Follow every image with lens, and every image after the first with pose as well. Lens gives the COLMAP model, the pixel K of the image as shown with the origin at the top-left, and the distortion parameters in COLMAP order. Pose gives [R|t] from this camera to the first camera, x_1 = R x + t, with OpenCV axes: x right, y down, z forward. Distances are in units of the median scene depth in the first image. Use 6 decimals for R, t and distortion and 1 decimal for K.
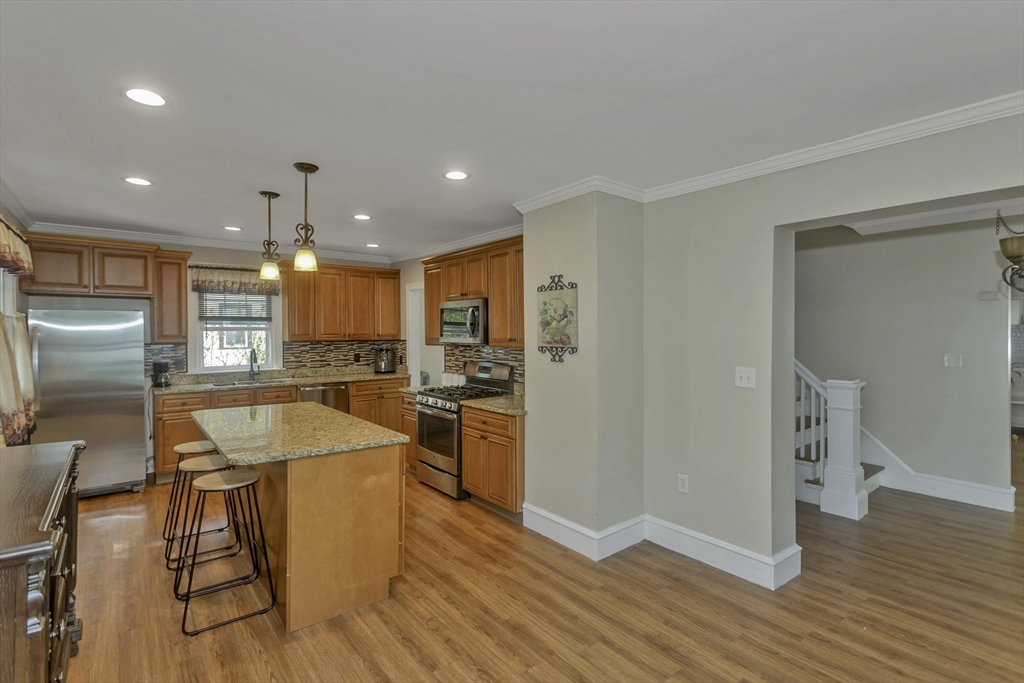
lens RADIAL K [[493.1, 0, 513.1], [0, 493.1, 334.1], [0, 0, 1]] dist [0.002453, 0.000237]
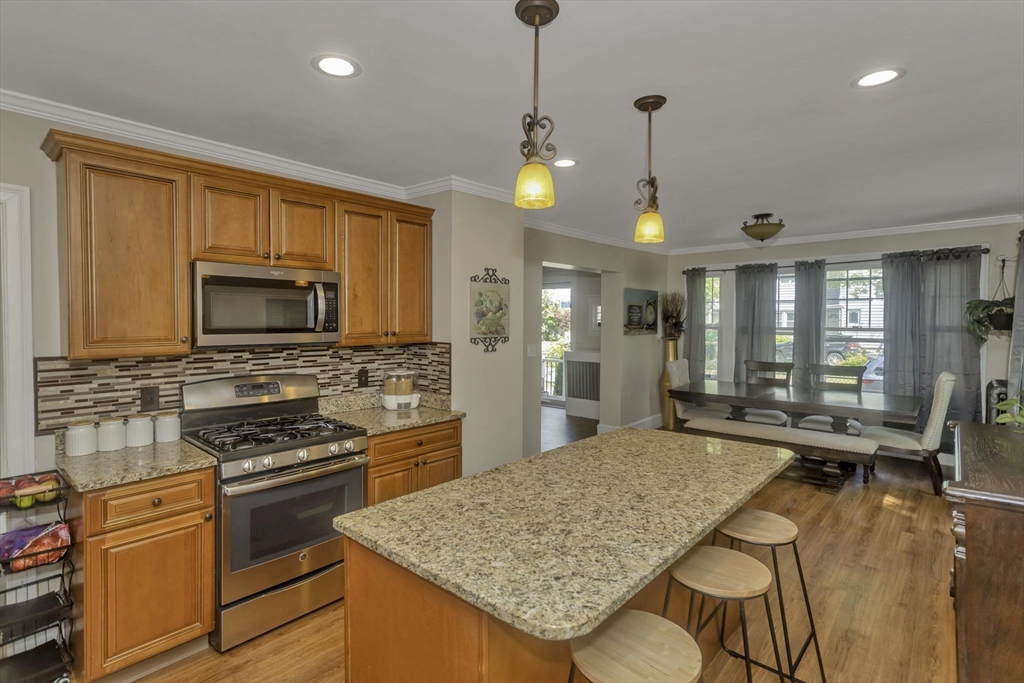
lens RADIAL K [[493.1, 0, 513.9], [0, 493.1, 335.3], [0, 0, 1]] dist [0.002453, 0.000237]
pose [[-0.162360, -0.019945, 0.986530, -0.940274], [0.011213, 0.999694, 0.022056, -0.000661], [-0.986668, 0.014643, -0.162086, 1.112266]]
